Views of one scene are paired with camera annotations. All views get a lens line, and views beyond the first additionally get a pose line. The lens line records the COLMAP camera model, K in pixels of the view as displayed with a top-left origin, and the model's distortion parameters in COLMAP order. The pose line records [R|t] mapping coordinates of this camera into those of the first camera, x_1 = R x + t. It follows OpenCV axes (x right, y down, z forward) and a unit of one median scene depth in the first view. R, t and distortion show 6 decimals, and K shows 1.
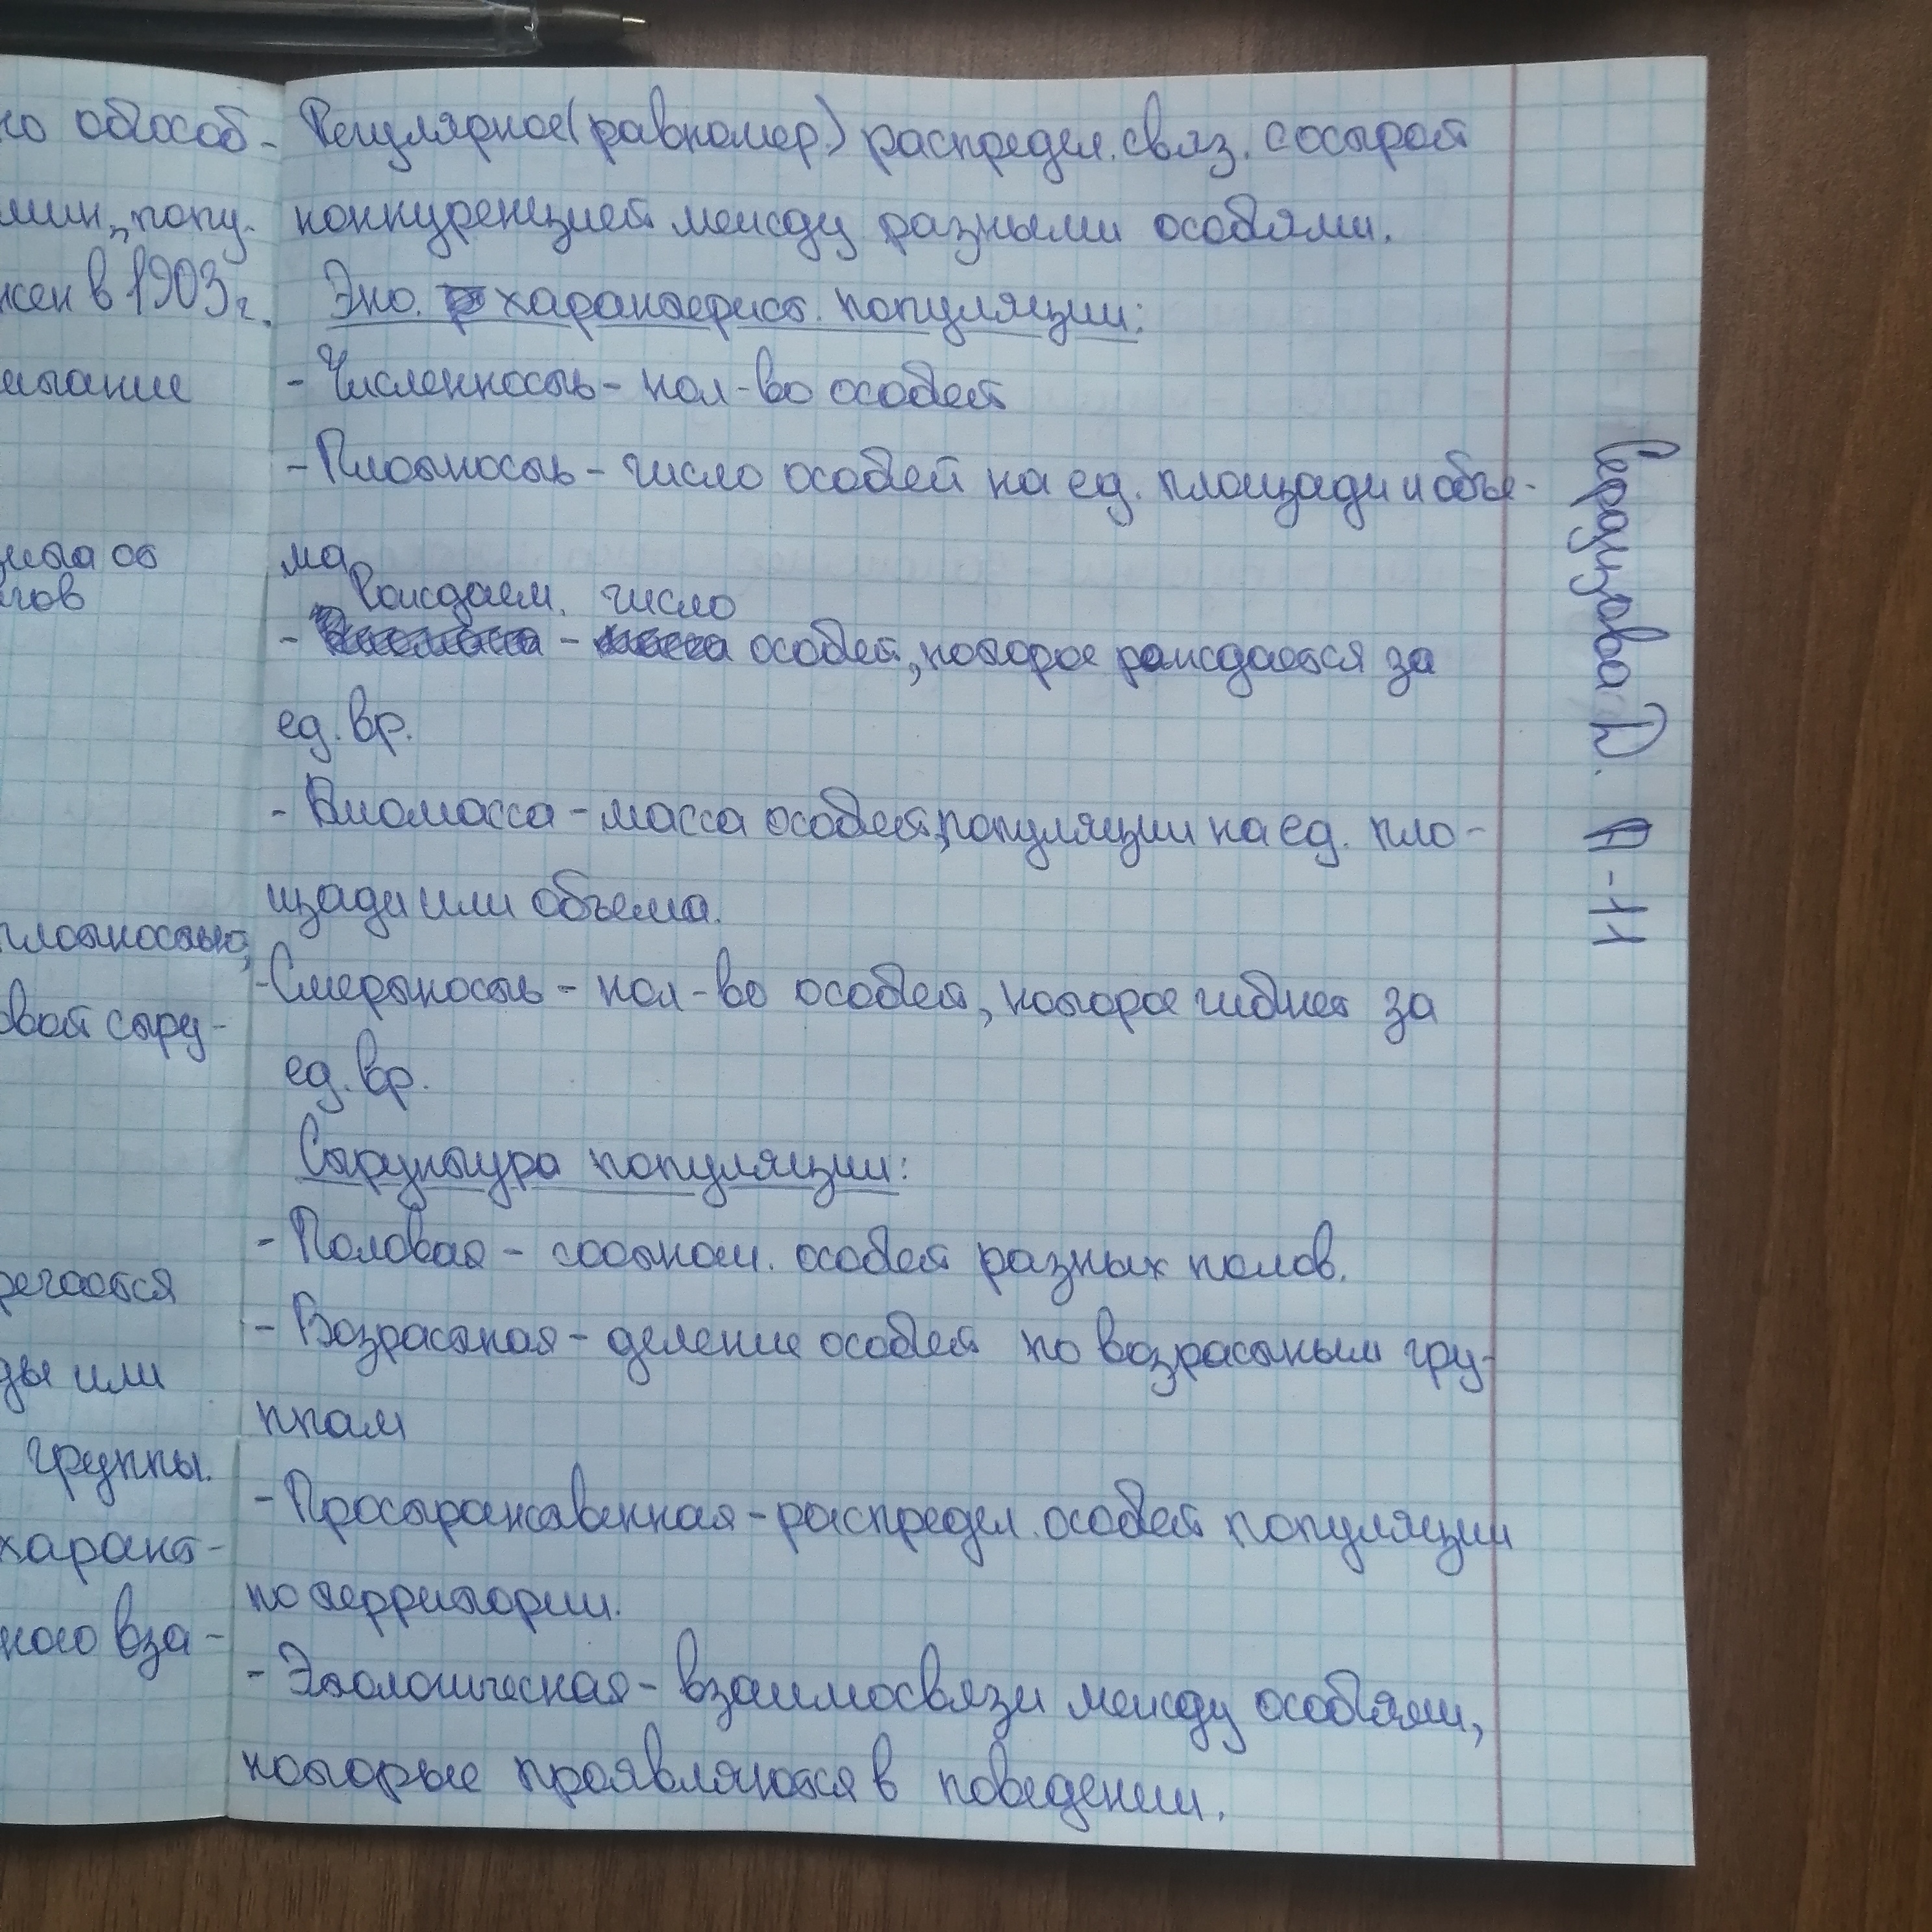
lens RADIAL K [[2534.5, 0, 966.5], [0, 2534.5, 937.0], [0, 0, 1]] dist [-0.100141, 0.236990]
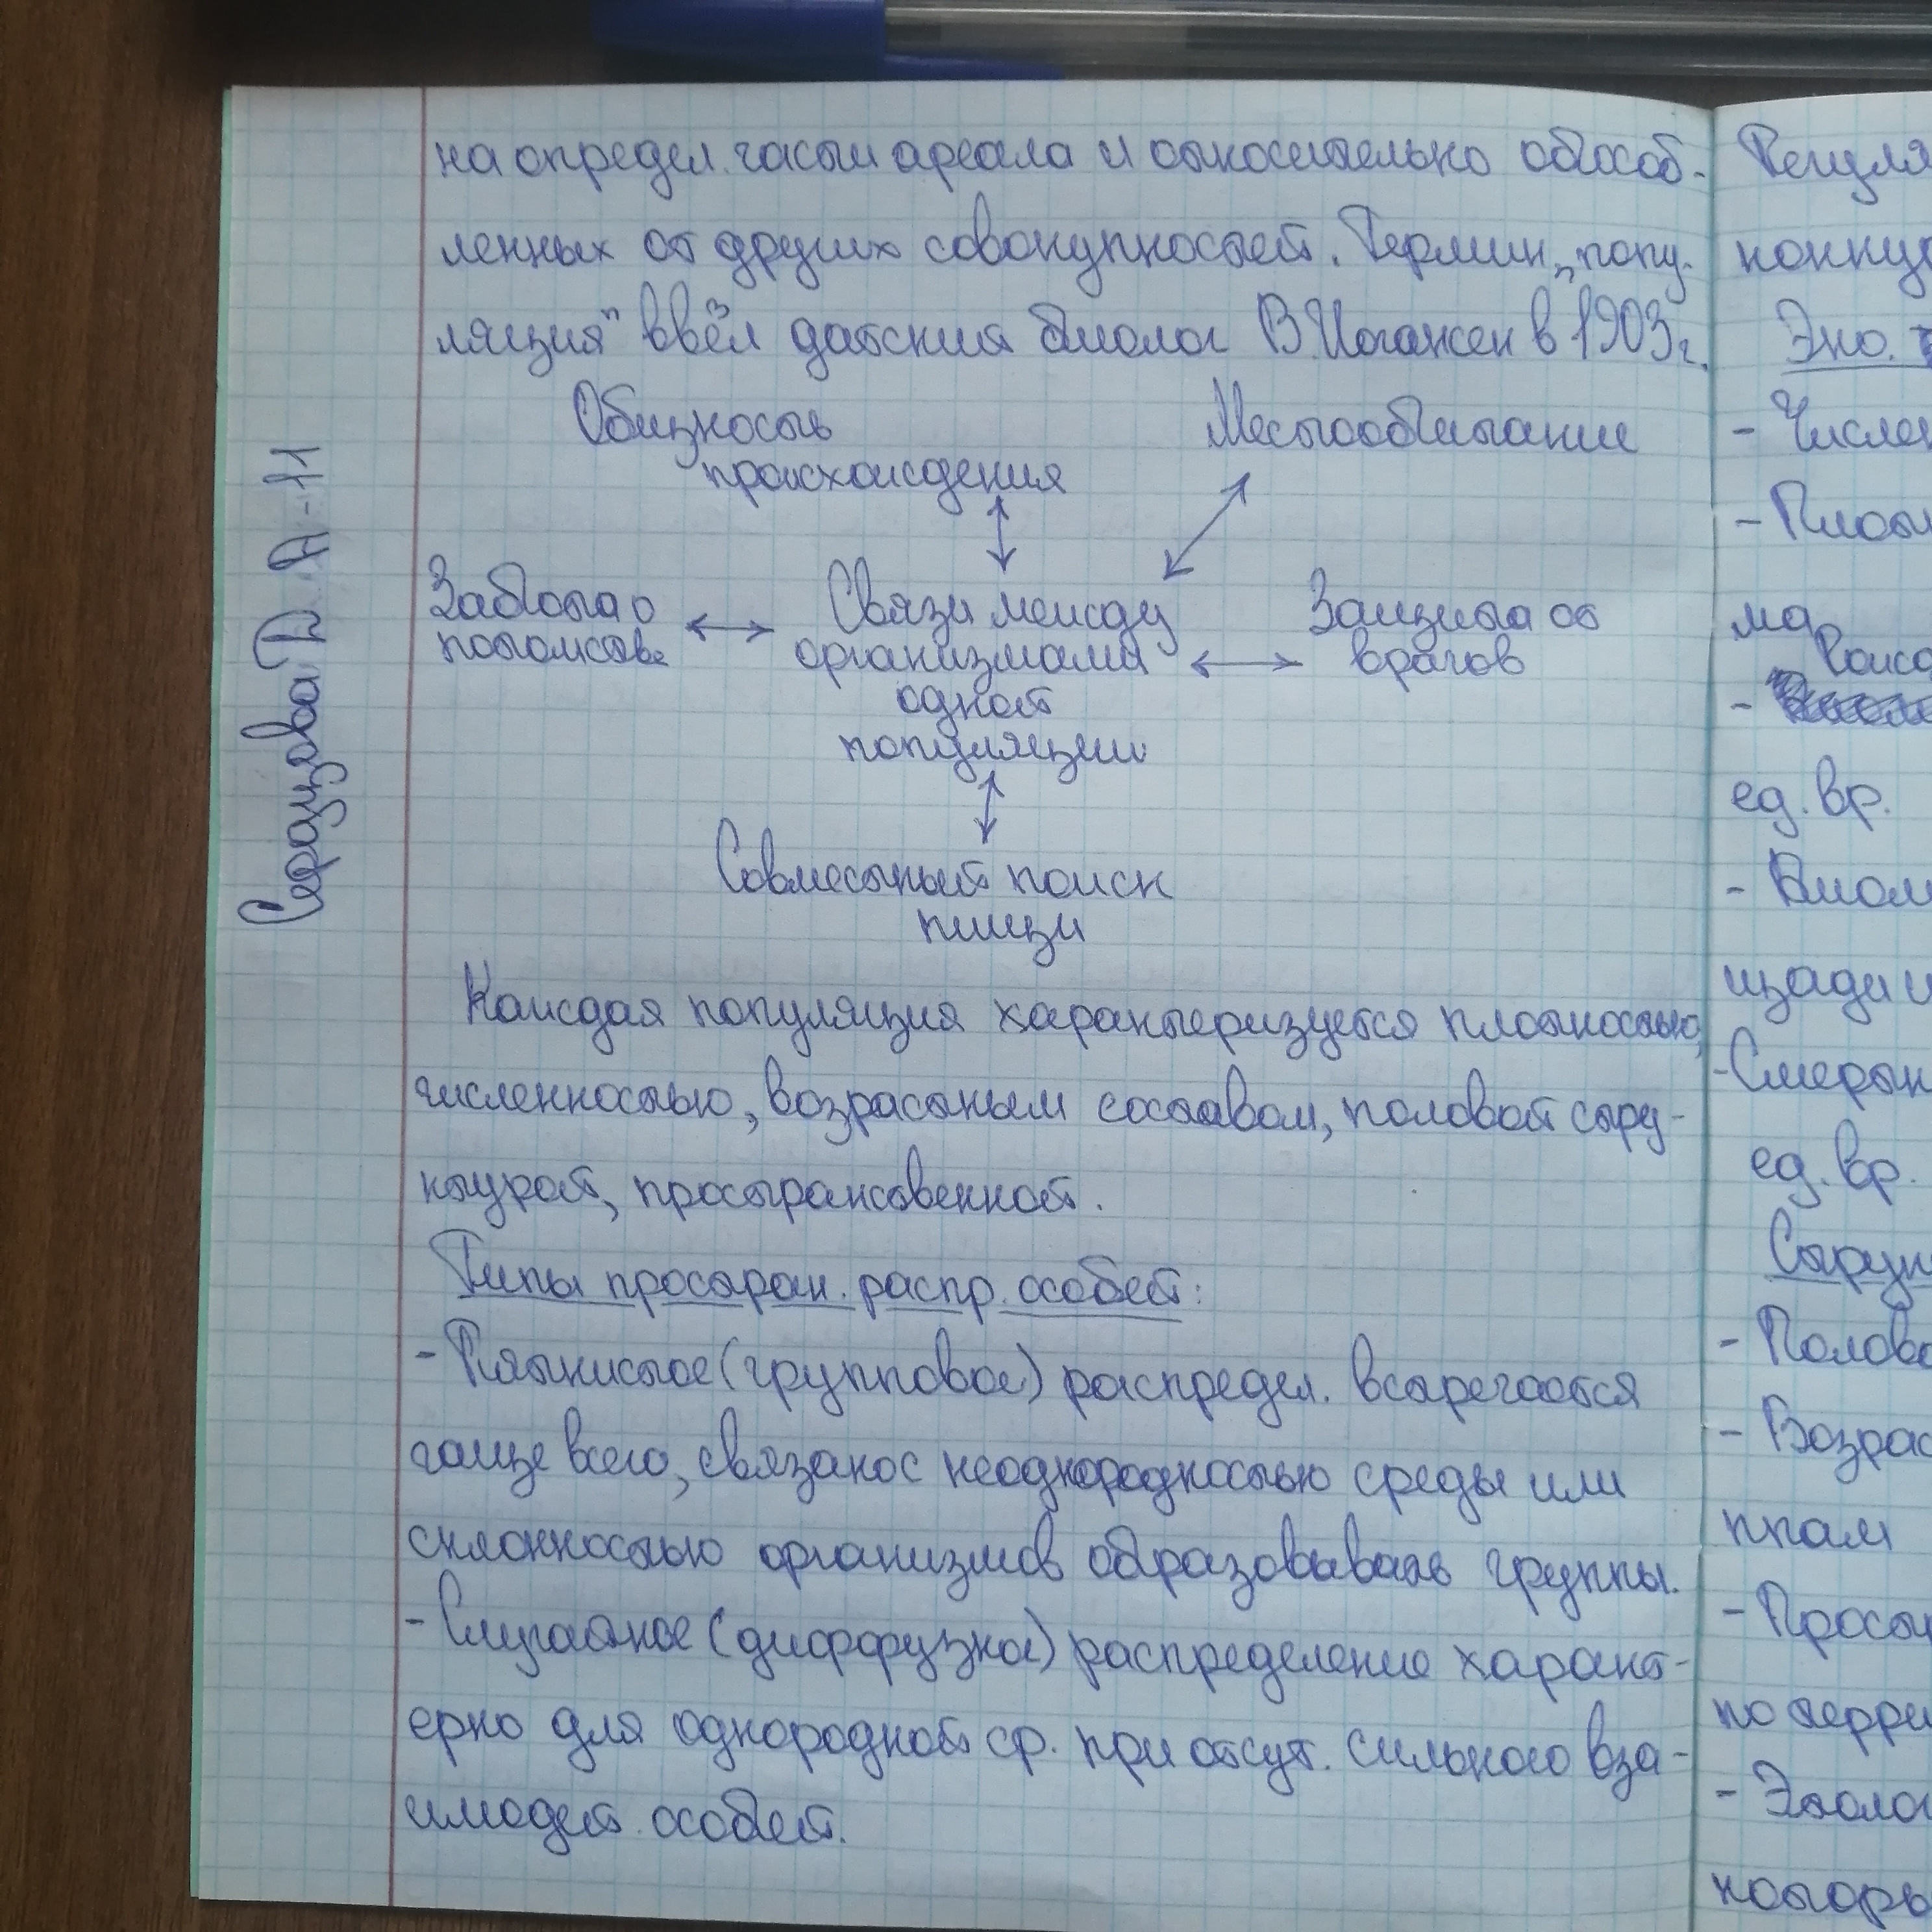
lens RADIAL K [[2510.1, 0, 995.0], [0, 2510.1, 958.6], [0, 0, 1]] dist [-0.096723, 0.205050]
pose [[0.999572, -0.004223, -0.028961, -0.529746], [0.005197, 0.999421, 0.033621, -0.057163], [0.028802, -0.033757, 0.999015, 0.057263]]
